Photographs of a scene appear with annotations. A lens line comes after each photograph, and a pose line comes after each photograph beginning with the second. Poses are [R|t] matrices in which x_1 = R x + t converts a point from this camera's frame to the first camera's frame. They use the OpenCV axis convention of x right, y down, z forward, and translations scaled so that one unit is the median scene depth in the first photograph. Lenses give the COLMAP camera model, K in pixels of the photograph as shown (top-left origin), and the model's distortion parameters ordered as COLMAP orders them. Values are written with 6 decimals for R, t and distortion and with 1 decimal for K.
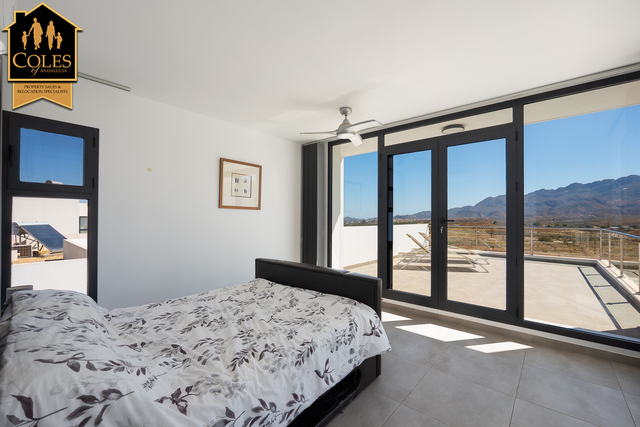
lens RADIAL K [[272.3, 0, 320.0], [0, 272.3, 213.5], [0, 0, 1]] dist [-0.001626, -0.000155]
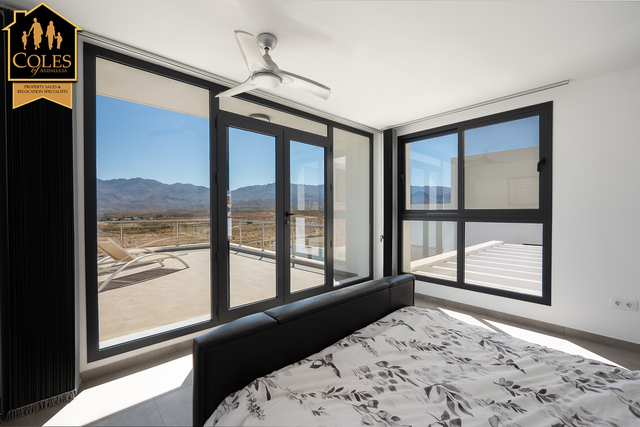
lens RADIAL K [[268.2, 0, 320.0], [0, 268.2, 213.5], [0, 0, 1]] dist [-0.005732, -0.000198]
pose [[0.118209, -0.012553, 0.992909, -0.509815], [-0.011951, 0.999830, 0.014063, 0.008449], [-0.992917, -0.013529, 0.118039, 0.804333]]
